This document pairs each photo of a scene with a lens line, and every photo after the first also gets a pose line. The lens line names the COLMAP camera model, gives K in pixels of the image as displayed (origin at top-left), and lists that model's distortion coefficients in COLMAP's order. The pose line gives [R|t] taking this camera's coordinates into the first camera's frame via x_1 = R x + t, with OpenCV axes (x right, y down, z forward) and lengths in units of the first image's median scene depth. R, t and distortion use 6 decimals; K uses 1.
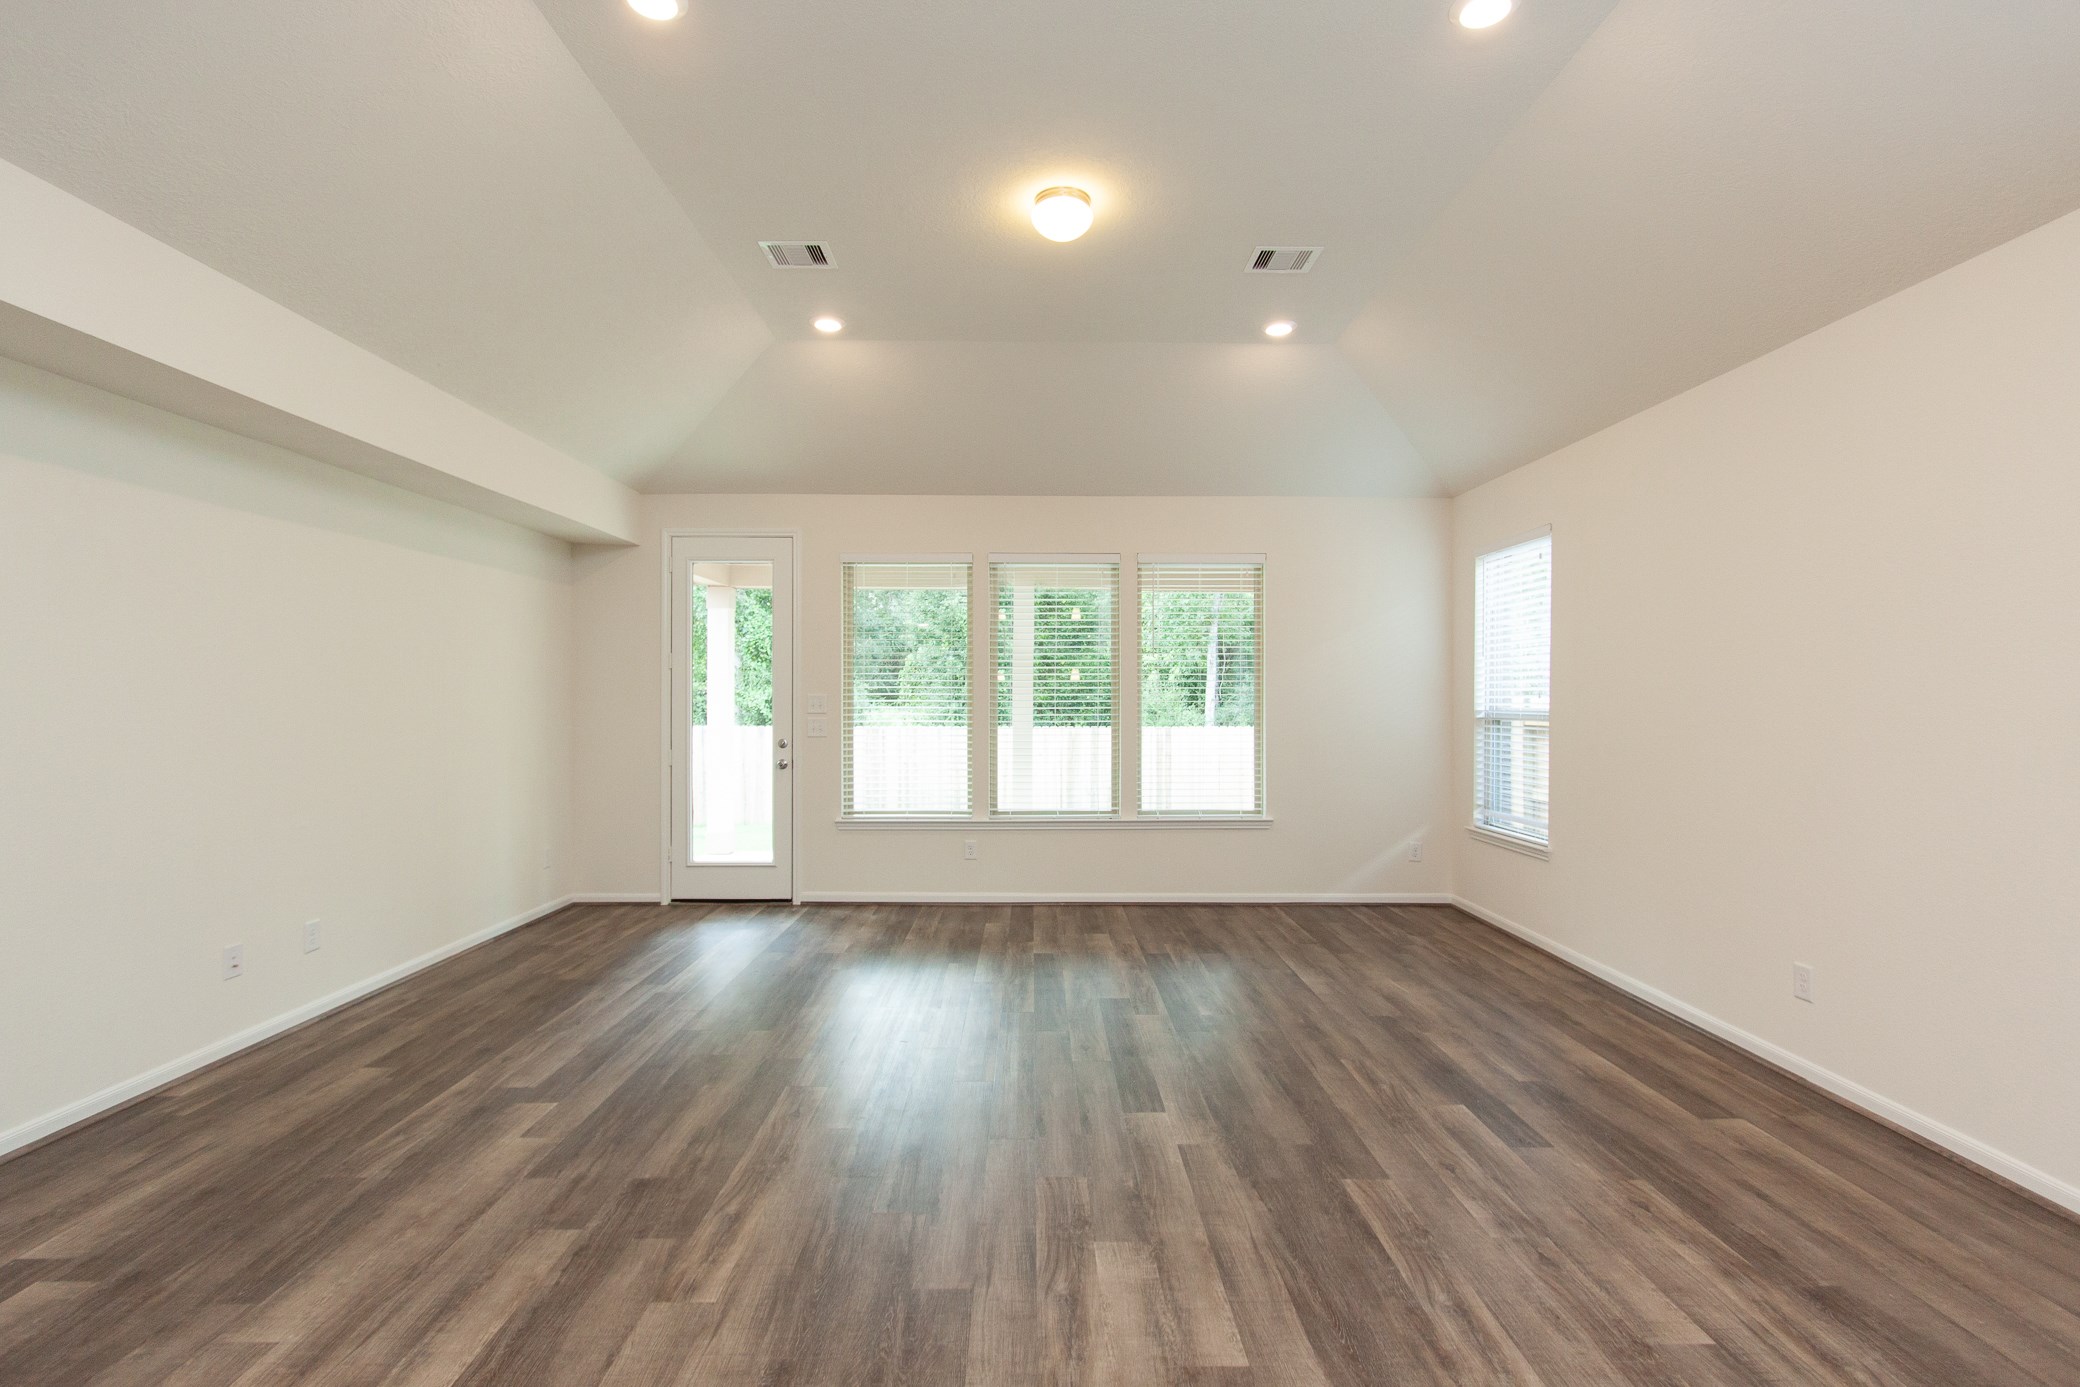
lens RADIAL K [[957.5, 0, 1038.0], [0, 957.5, 703.9], [0, 0, 1]] dist [0.003781, -0.000099]
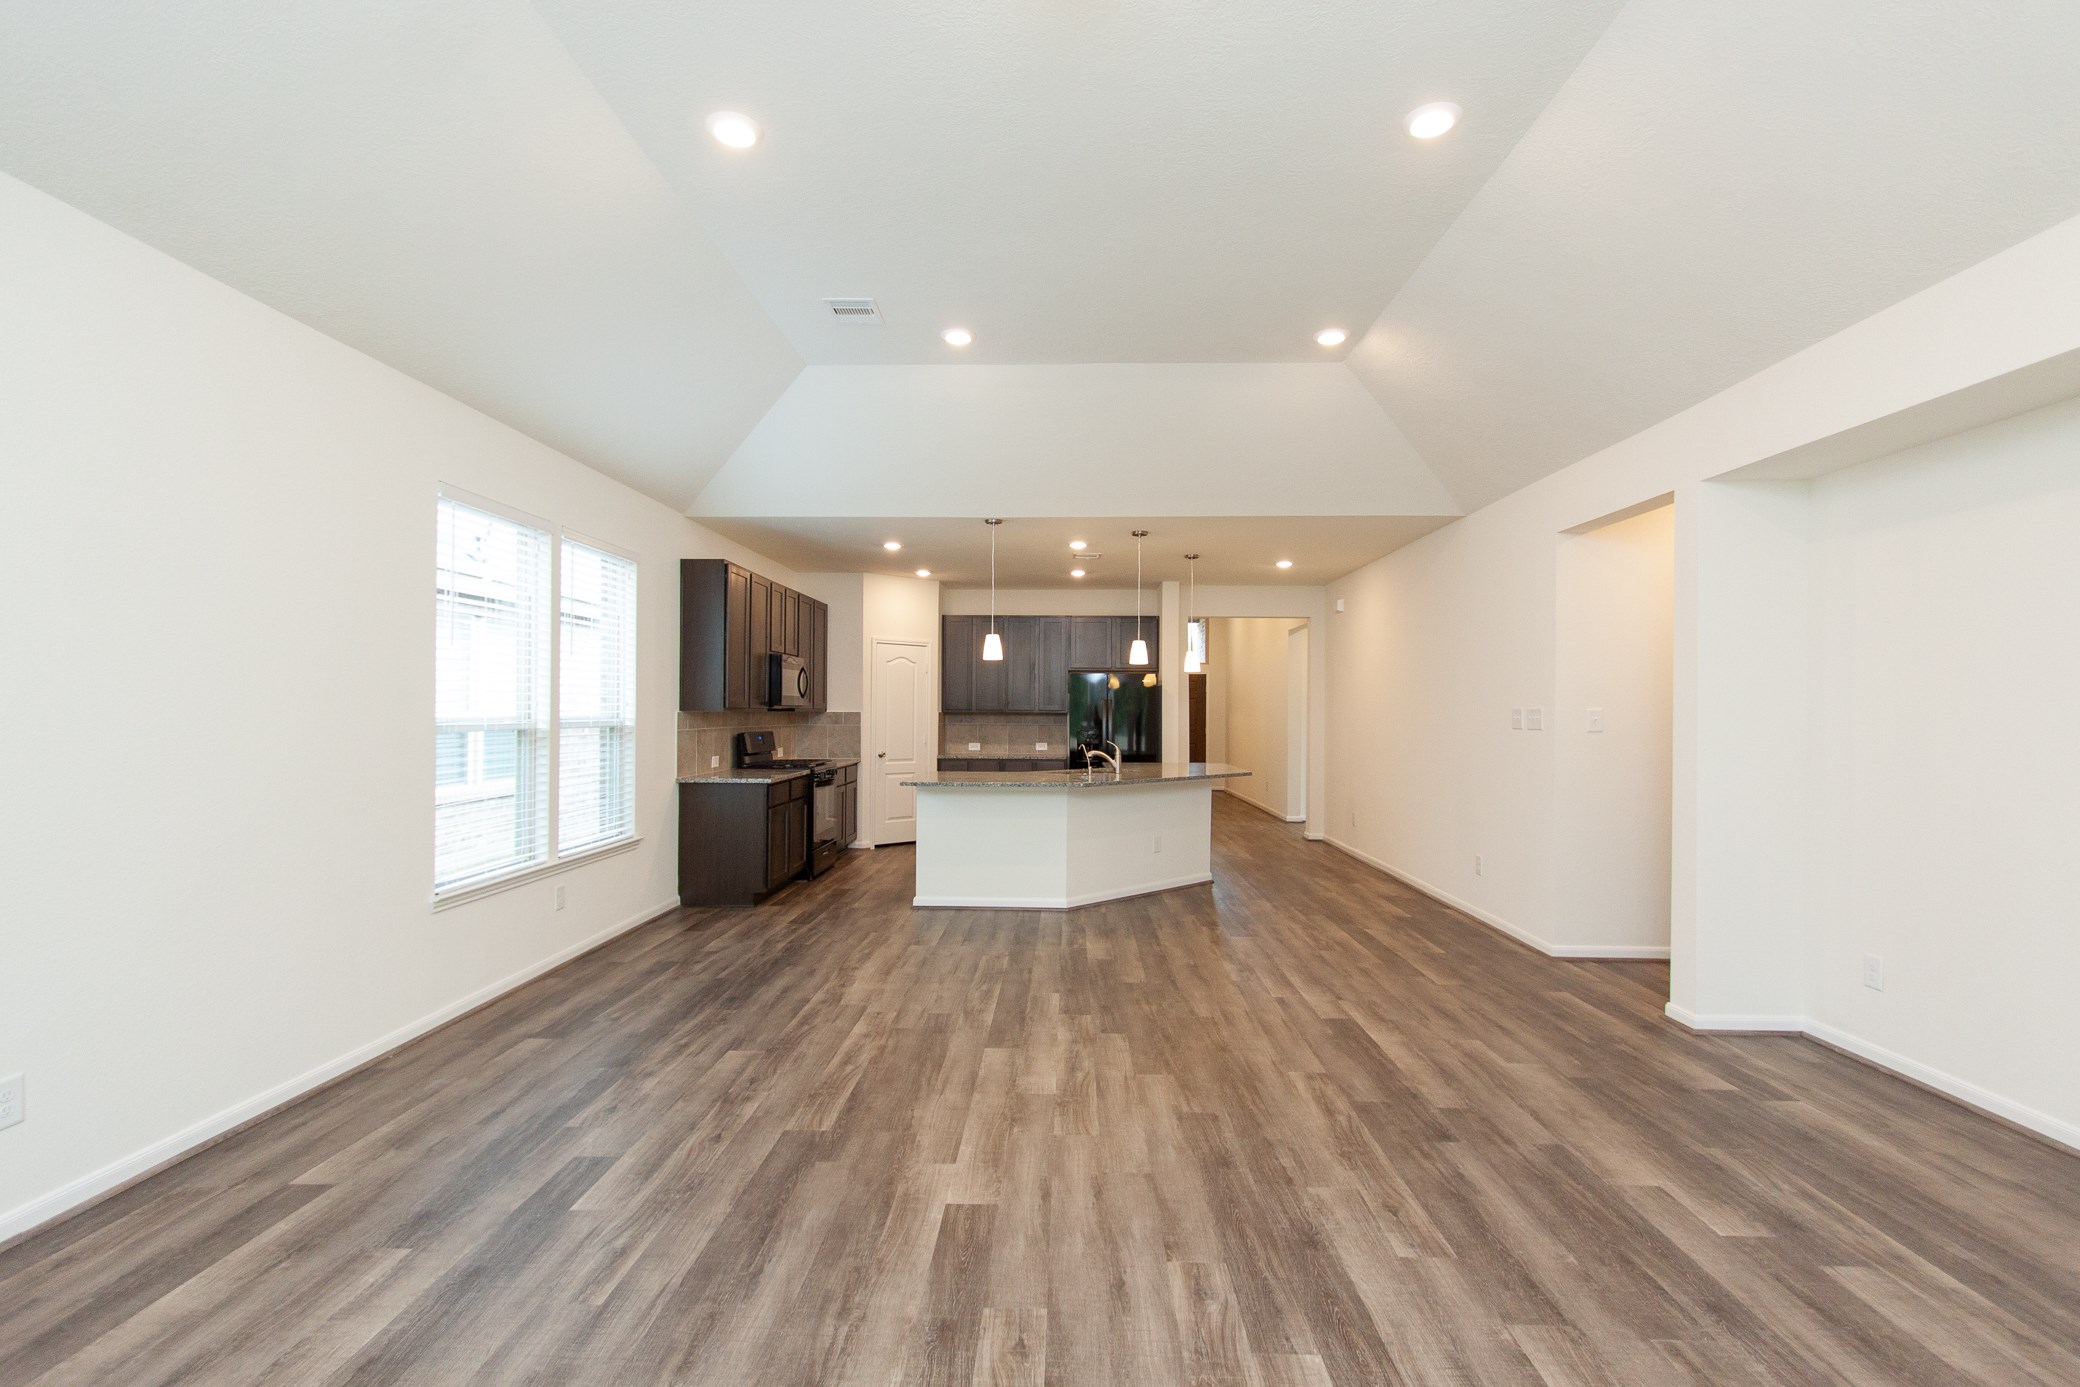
lens RADIAL K [[941.2, 0, 1047.5], [0, 941.2, 705.8], [0, 0, 1]] dist [-0.000362, -0.000108]
pose [[-0.999461, -0.009372, 0.031465, 0.024212], [-0.009285, 0.999953, 0.002899, -0.008753], [-0.031491, 0.002605, -0.999501, 1.810437]]
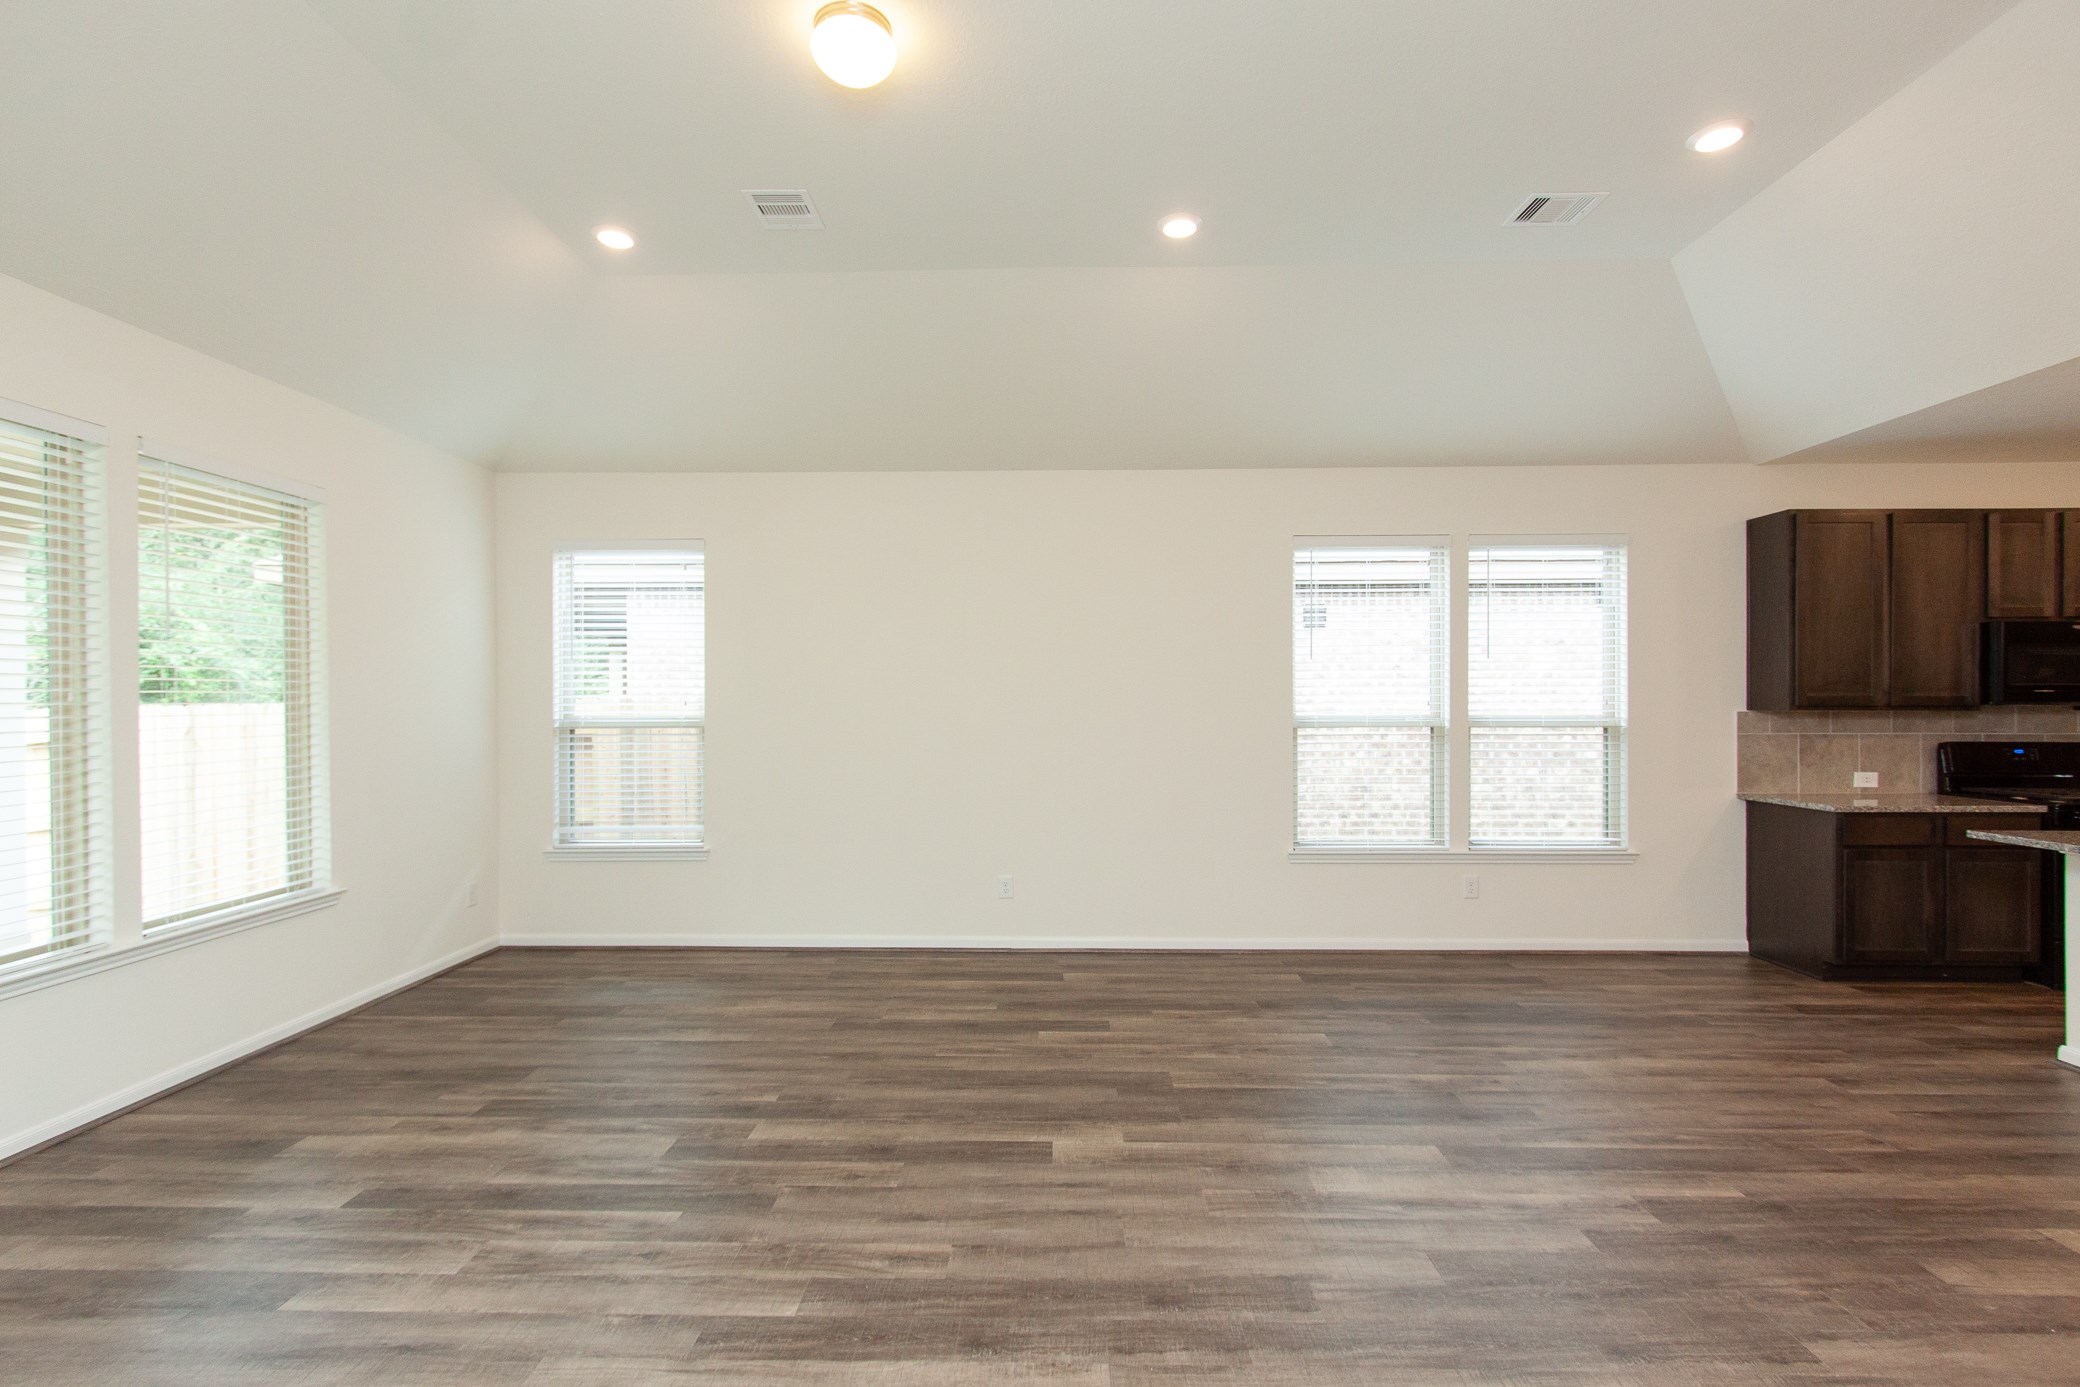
lens RADIAL K [[957.5, 0, 1038.0], [0, 957.5, 703.9], [0, 0, 1]] dist [0.003781, -0.000099]
pose [[0.028971, -0.006342, 0.999560, -0.819433], [0.009077, 0.999940, 0.006081, -0.016574], [-0.999539, 0.008897, 0.029027, 0.981911]]
